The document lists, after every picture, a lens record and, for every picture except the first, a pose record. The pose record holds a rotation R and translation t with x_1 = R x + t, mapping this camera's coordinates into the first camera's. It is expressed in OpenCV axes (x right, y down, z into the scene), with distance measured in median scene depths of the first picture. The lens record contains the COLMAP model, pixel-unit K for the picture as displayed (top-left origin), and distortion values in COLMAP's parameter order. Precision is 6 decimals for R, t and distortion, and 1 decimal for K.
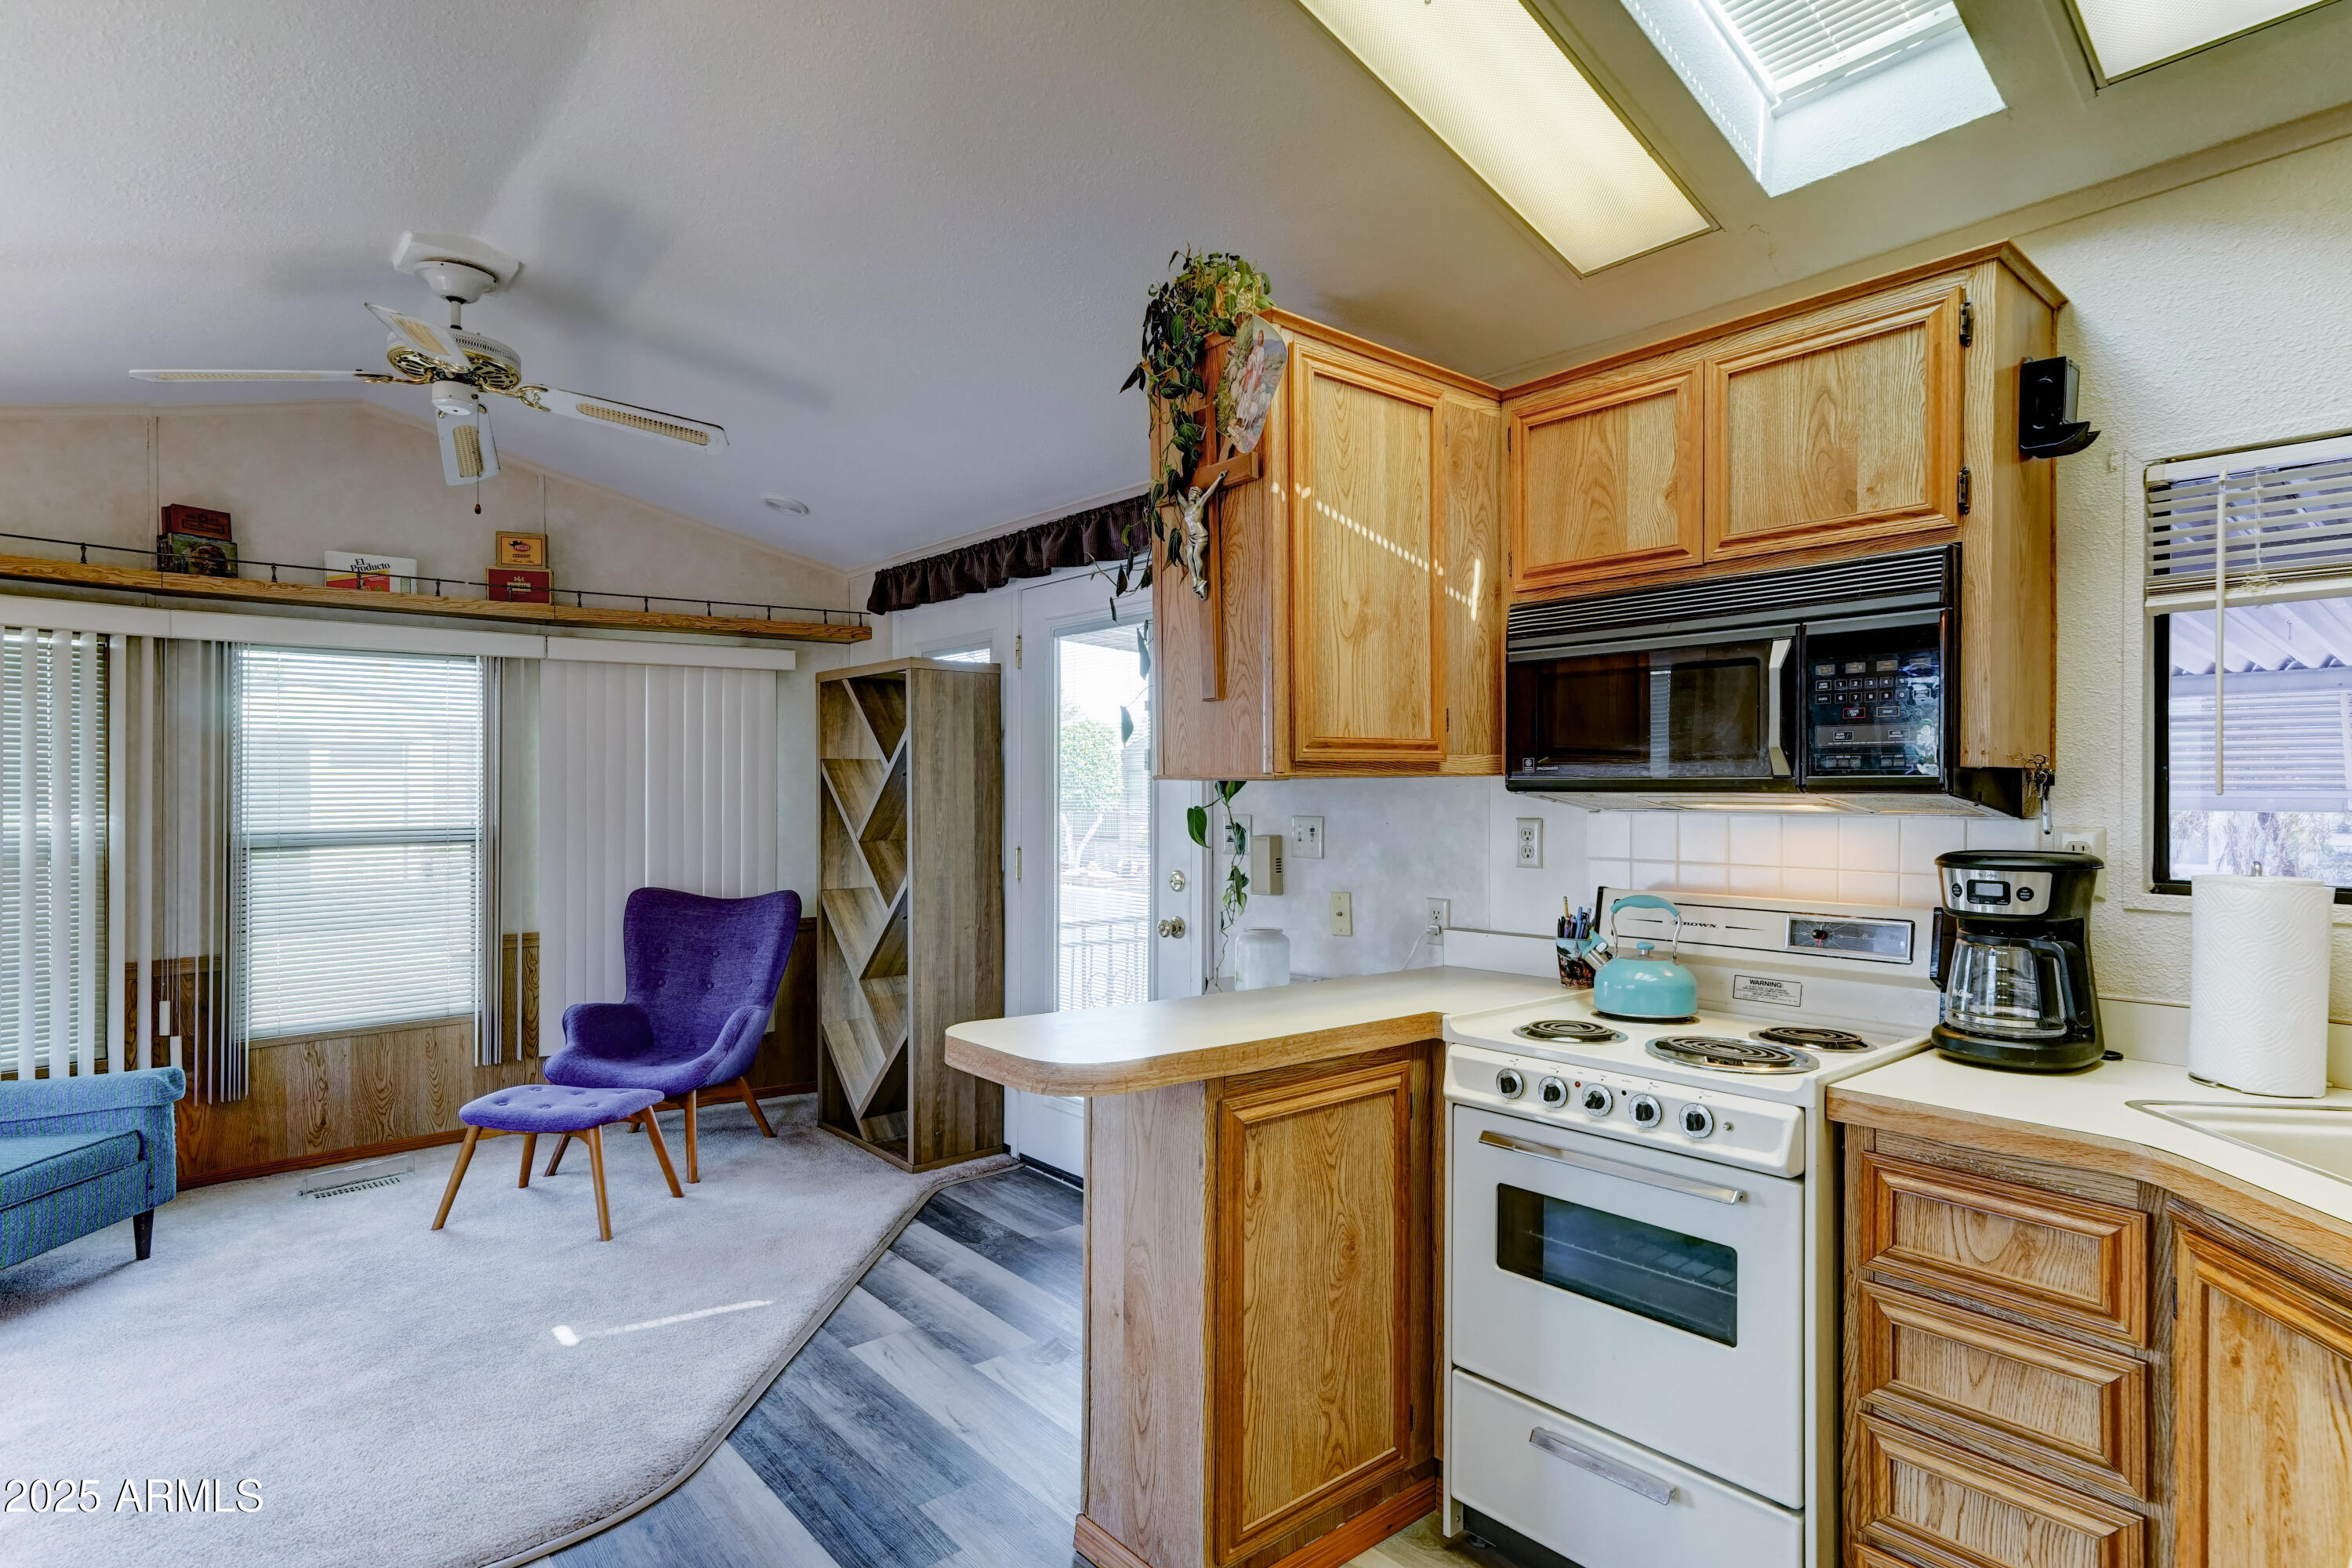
lens RADIAL K [[1242.8, 0, 1173.3], [0, 1242.8, 799.4], [0, 0, 1]] dist [0.025004, -0.000051]
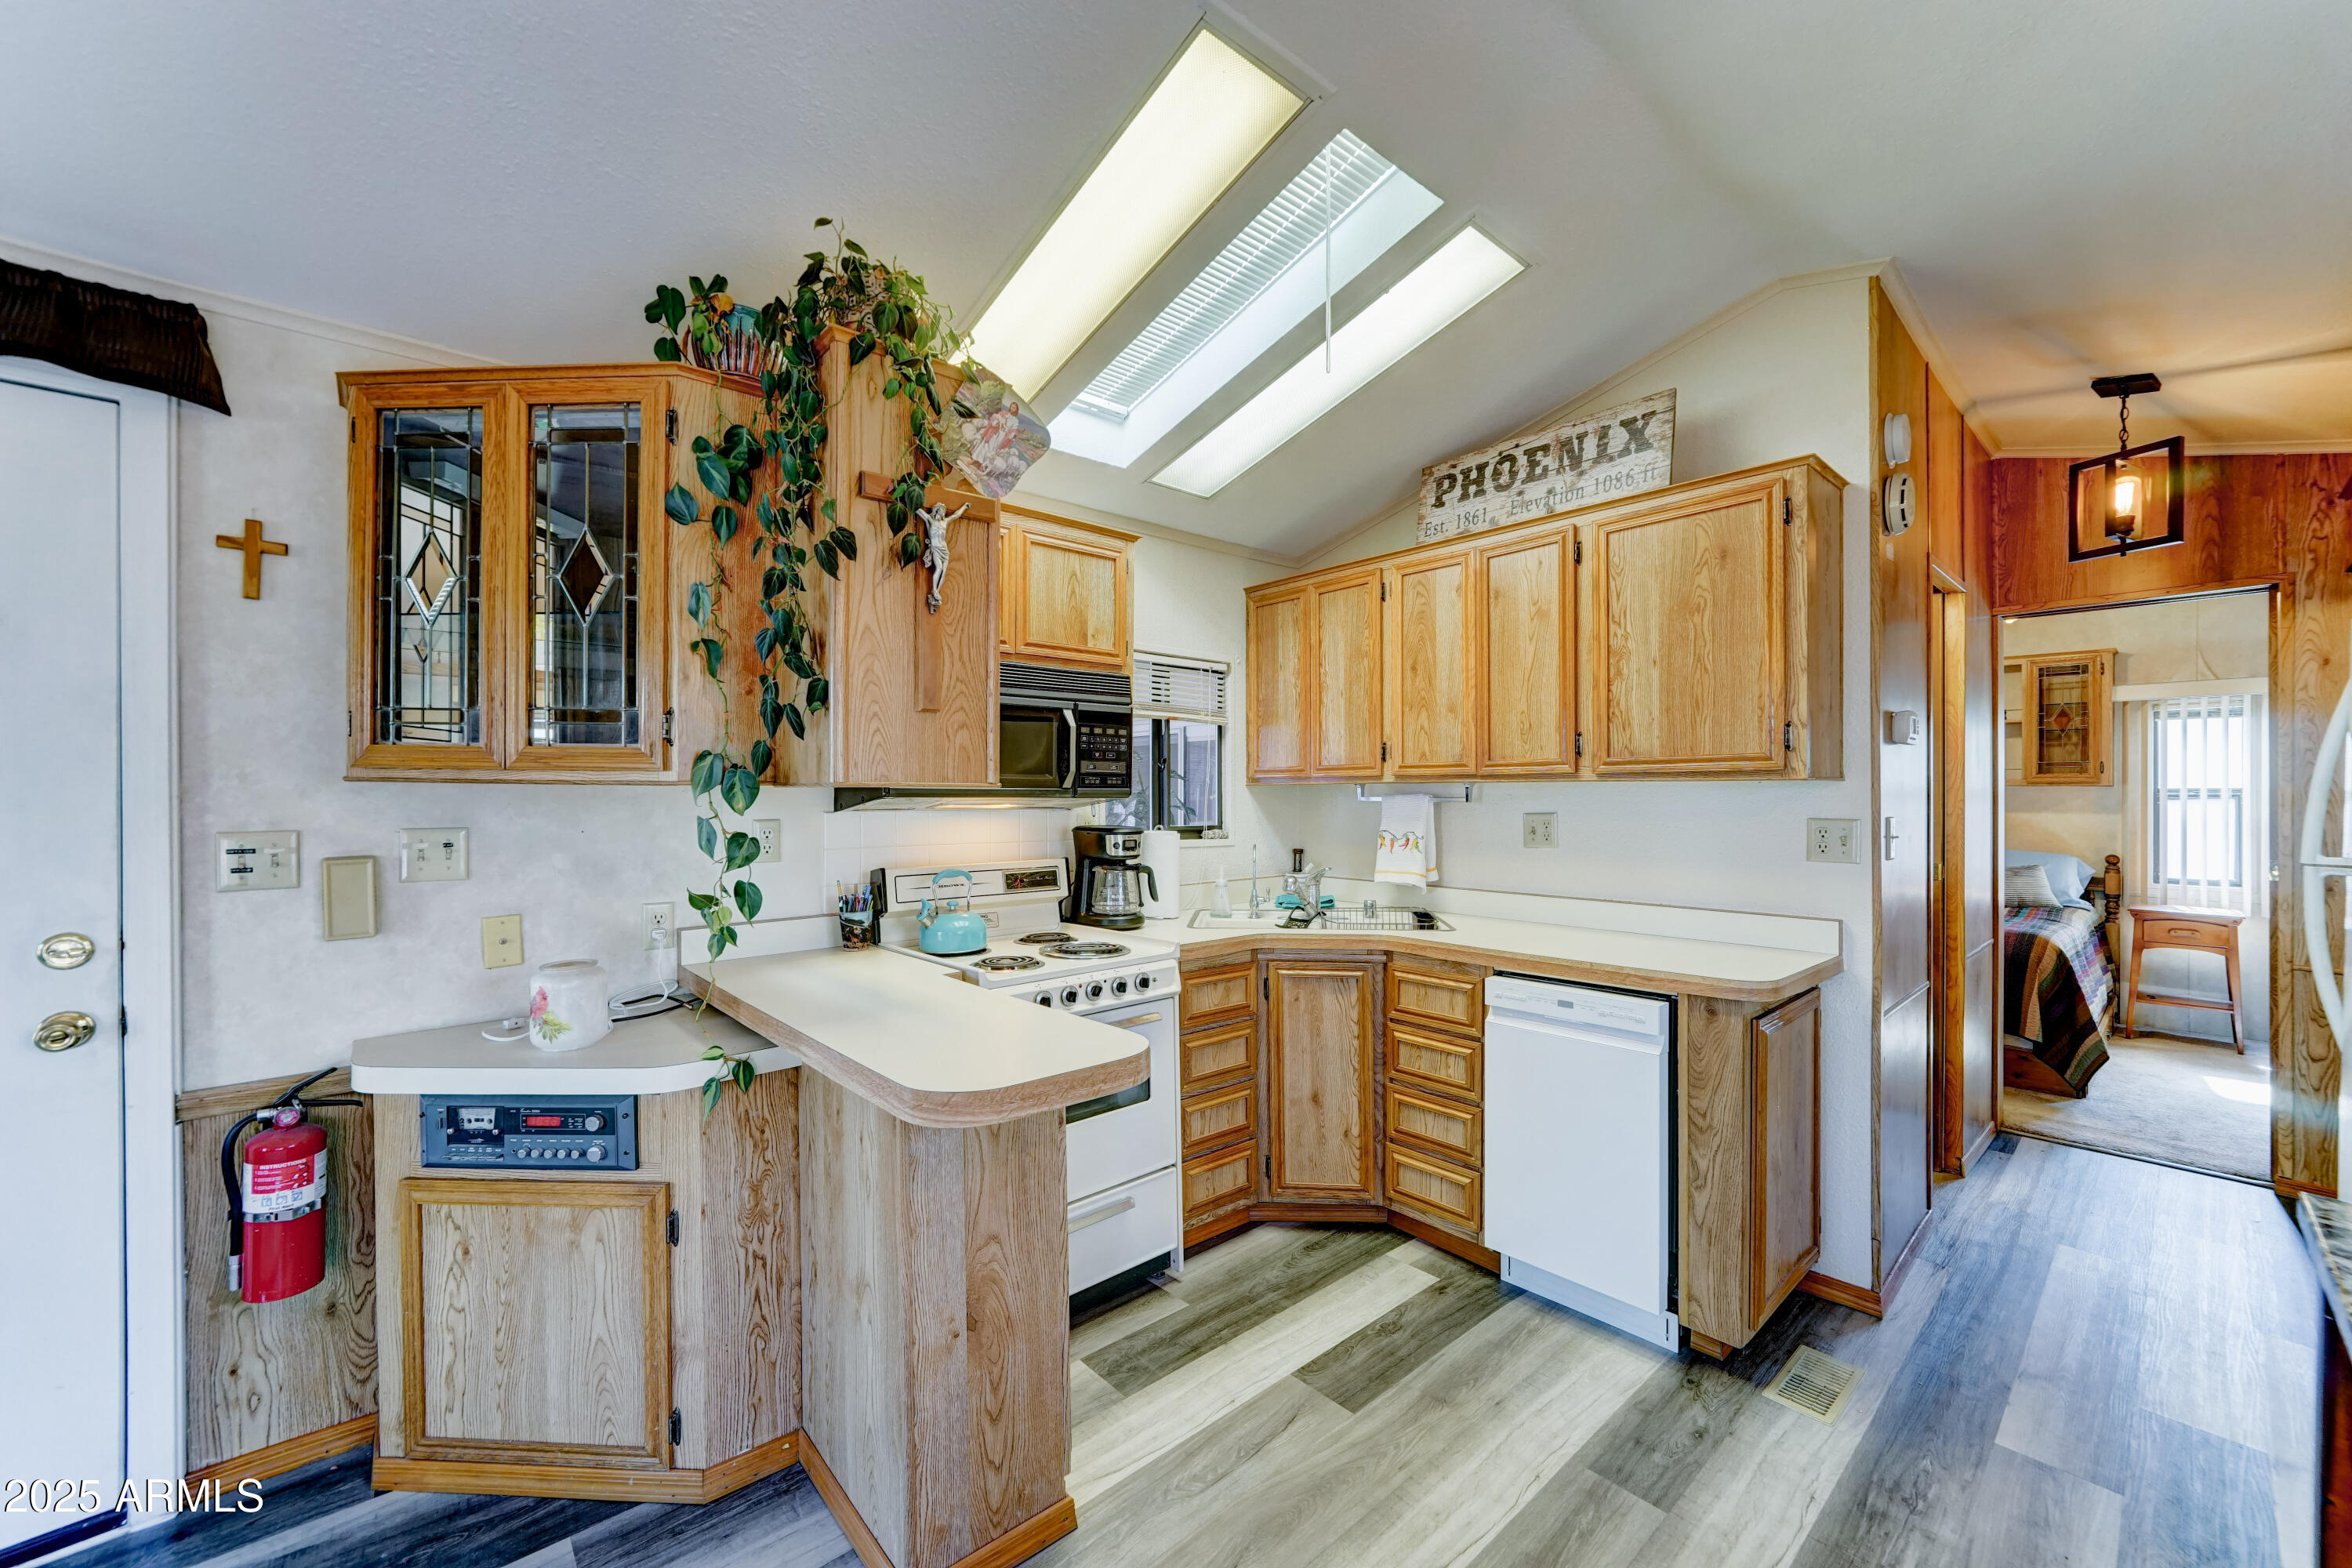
lens RADIAL K [[914.1, 0, 1178.9], [0, 914.1, 798.8], [0, 0, 1]] dist [-0.000985, -0.000078]
pose [[-0.023216, -0.008469, 0.999695, -0.782052], [0.003789, 0.999956, 0.008559, -0.013610], [-0.999723, 0.003987, -0.023182, 0.863584]]
